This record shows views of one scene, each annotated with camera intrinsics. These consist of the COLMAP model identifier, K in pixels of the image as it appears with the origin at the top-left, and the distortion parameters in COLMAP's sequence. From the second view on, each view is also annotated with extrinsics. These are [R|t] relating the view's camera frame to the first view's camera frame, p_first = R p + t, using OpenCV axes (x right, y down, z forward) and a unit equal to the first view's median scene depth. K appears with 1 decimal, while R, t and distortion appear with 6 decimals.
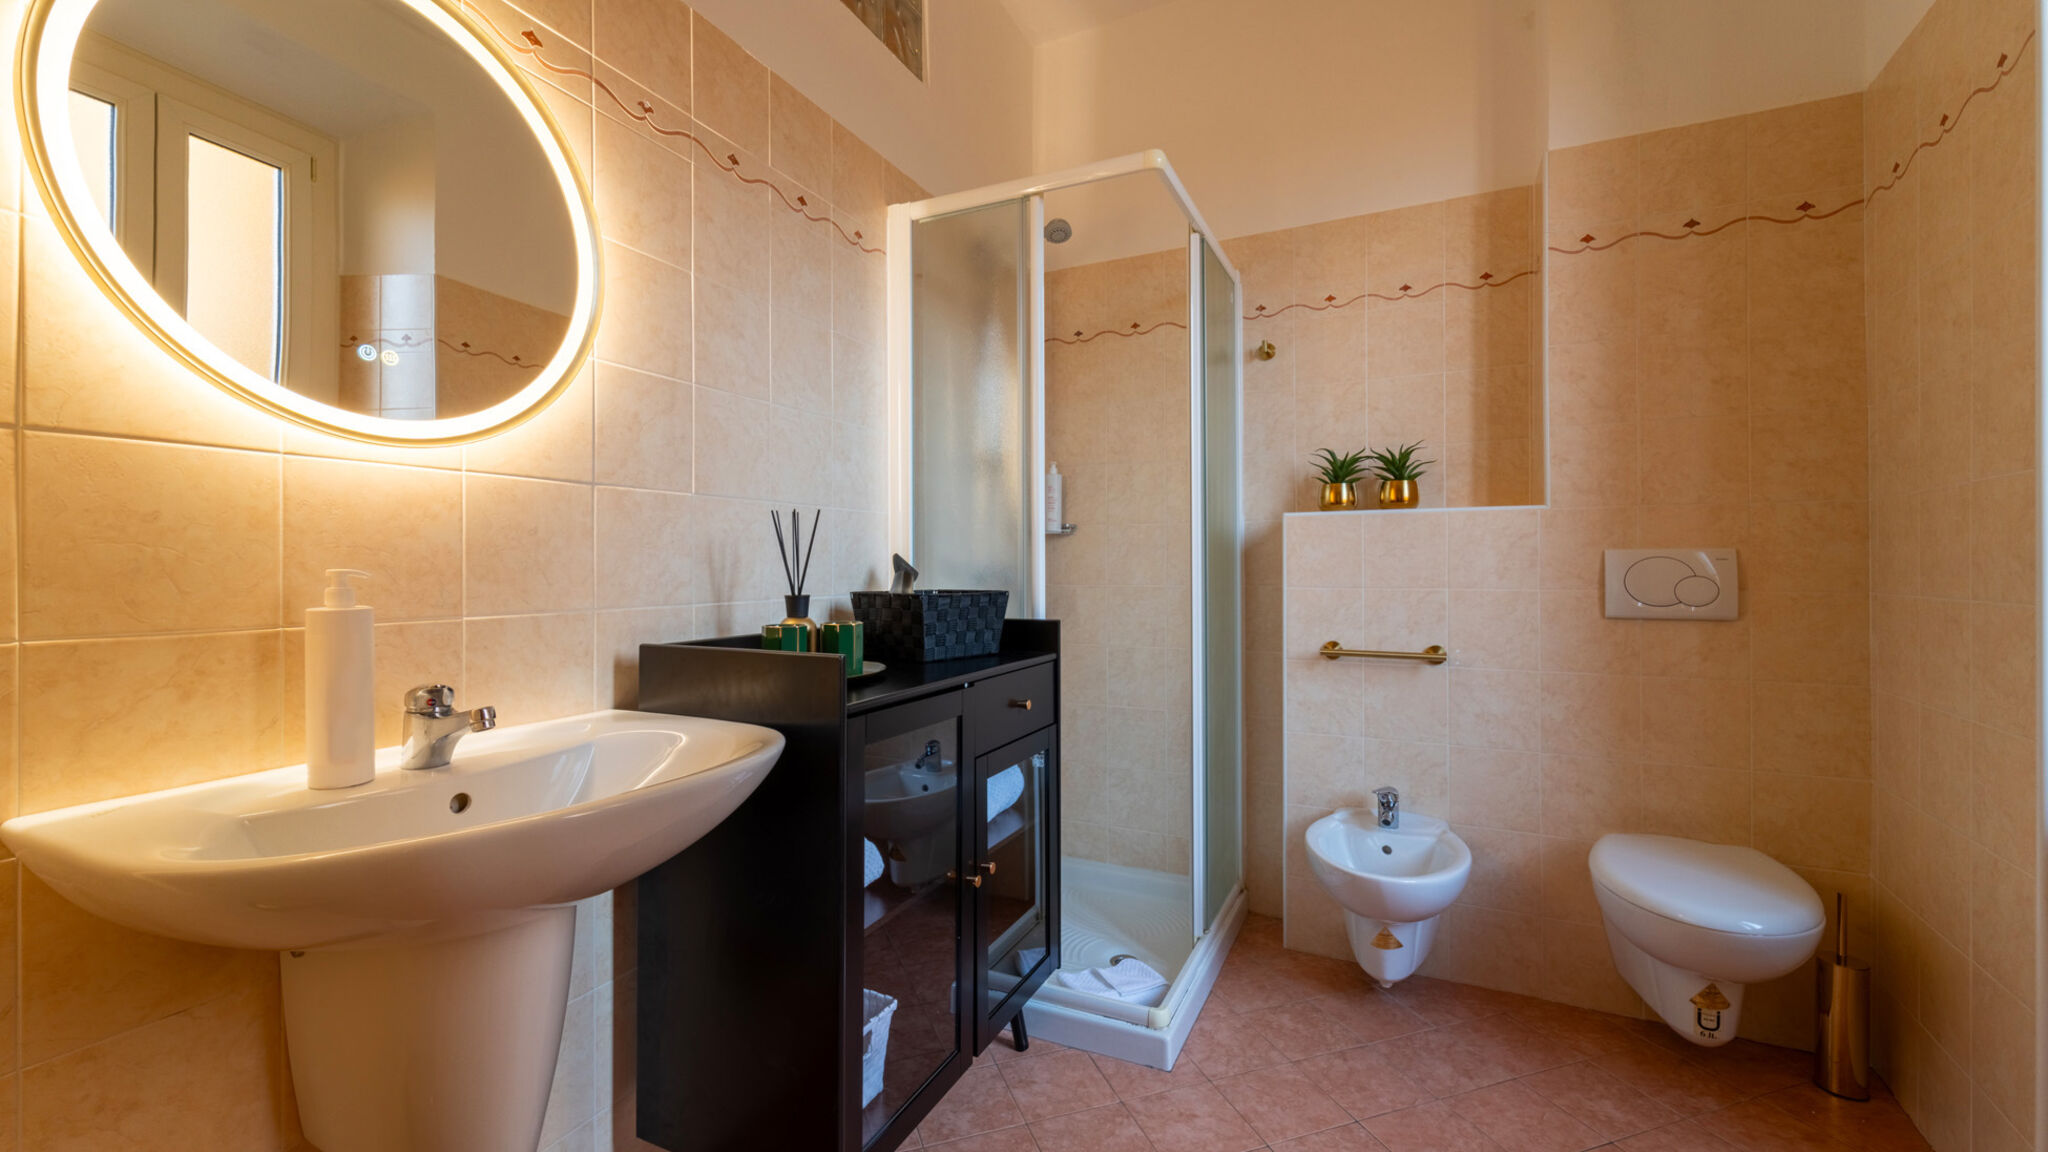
lens RADIAL K [[828.3, 0, 1017.8], [0, 828.3, 545.6], [0, 0, 1]] dist [0.002657, -0.000382]
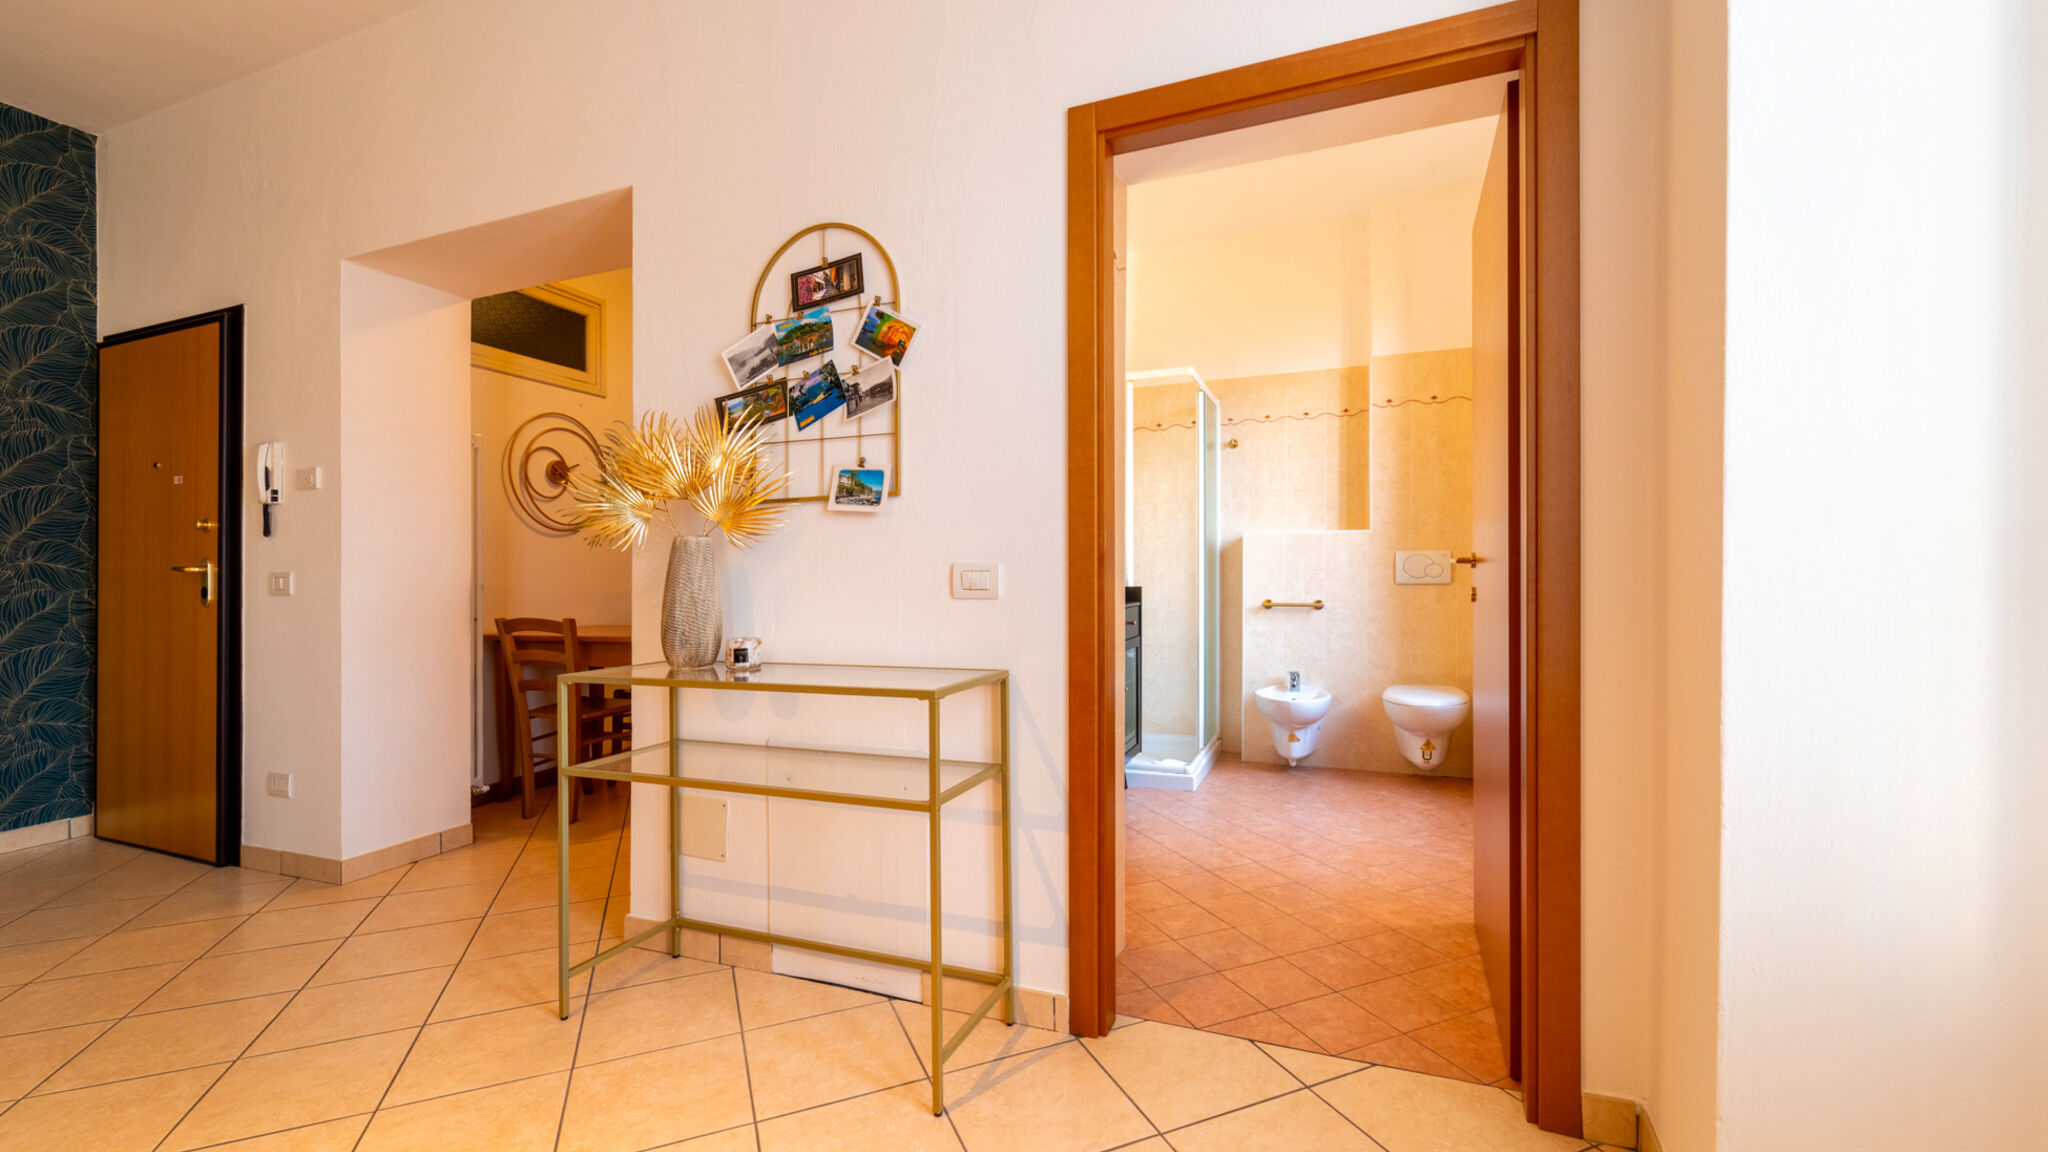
lens RADIAL K [[829.0, 0, 1020.1], [0, 829.0, 570.1], [0, 0, 1]] dist [-0.000213, -0.000113]
pose [[0.997099, -0.004482, 0.075983, -0.380772], [0.002746, 0.999733, 0.022937, 0.001356], [-0.076066, -0.022662, 0.996845, -0.977435]]
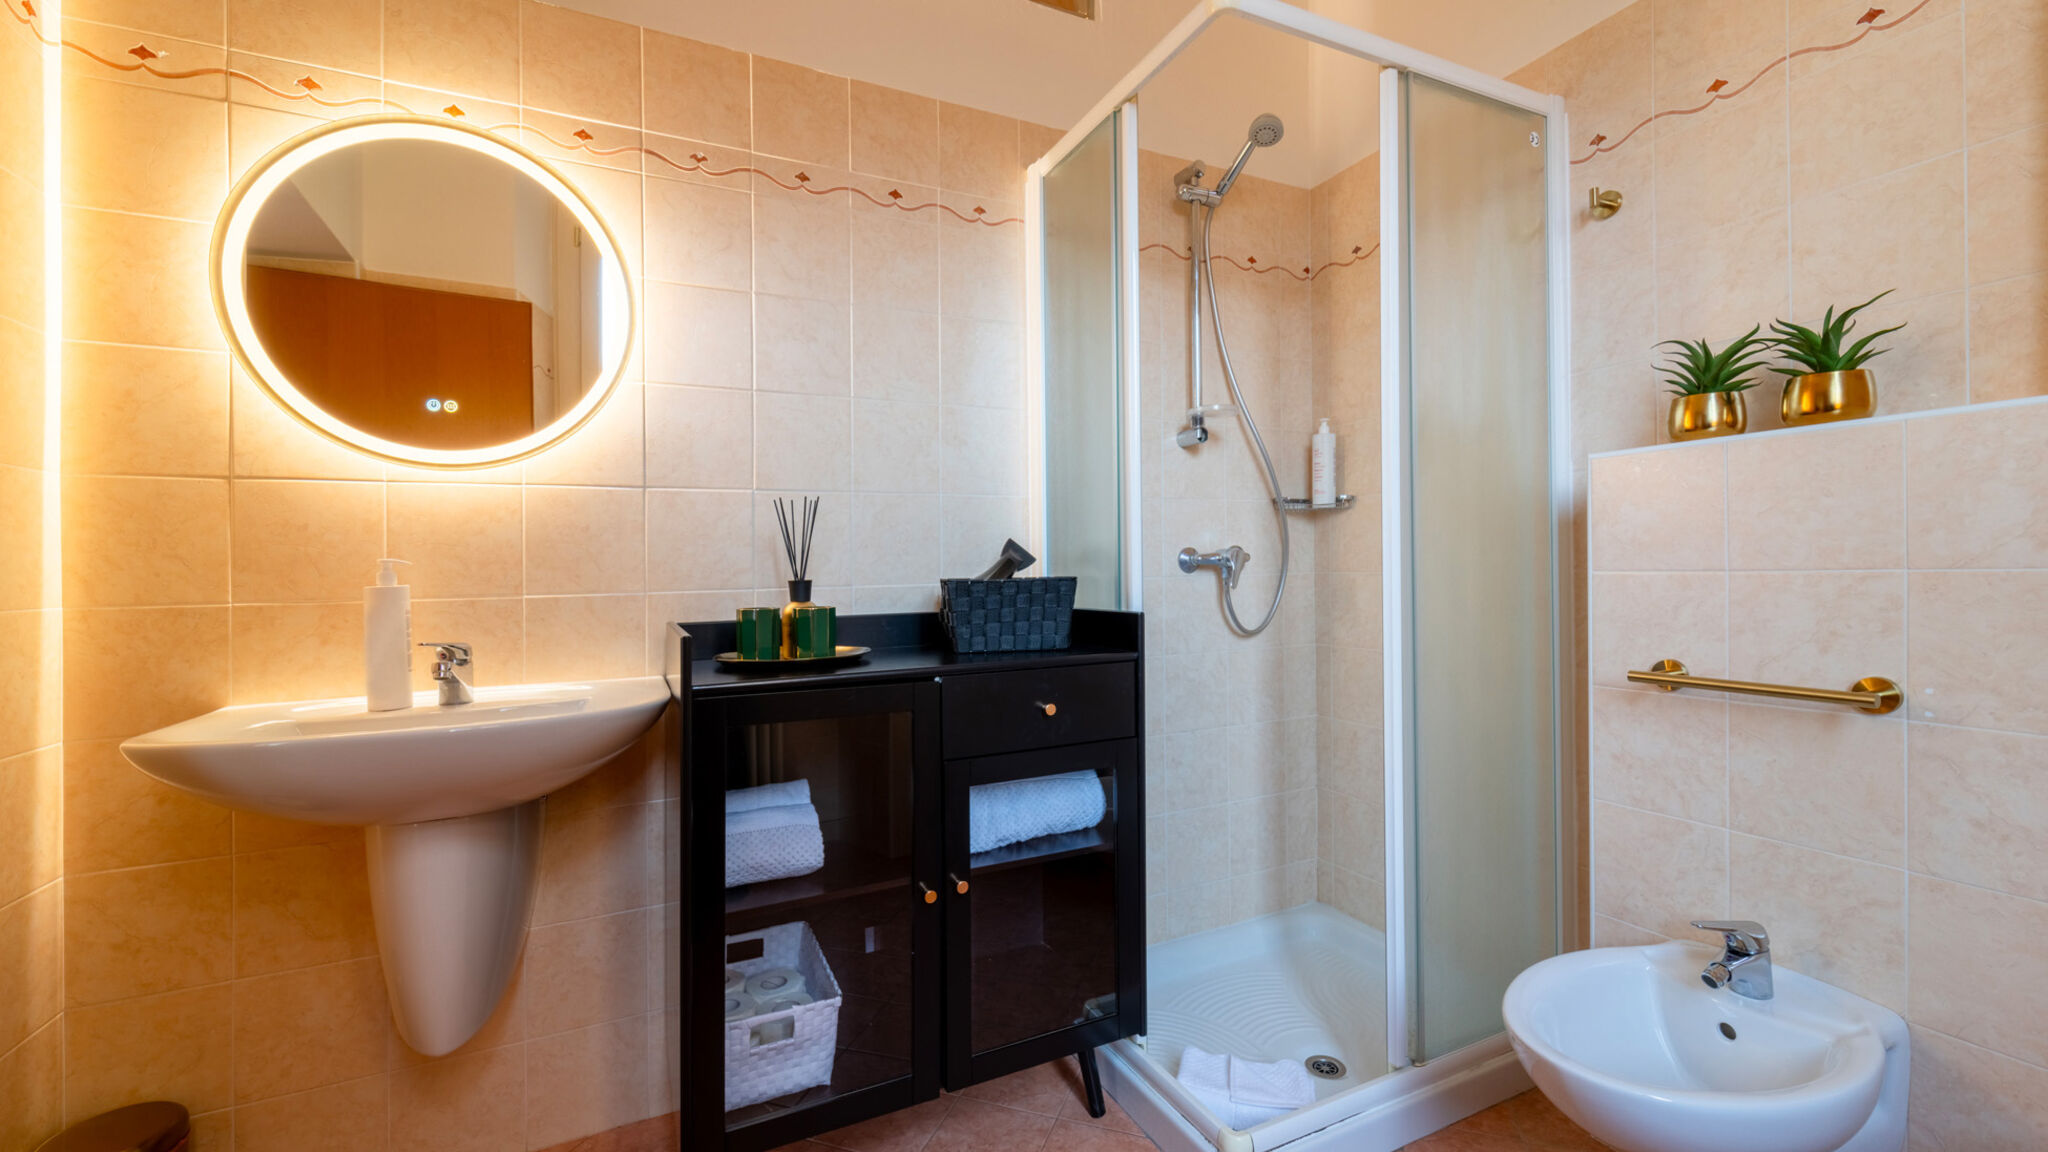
lens RADIAL K [[830.2, 0, 1024.0], [0, 830.2, 550.2], [0, 0, 1]] dist [0.011065, -0.005392]
pose [[0.778793, -0.026796, -0.626709, 0.426602], [0.033296, 0.999445, -0.001356, 0.023319], [0.626397, -0.019811, 0.779253, 0.256478]]
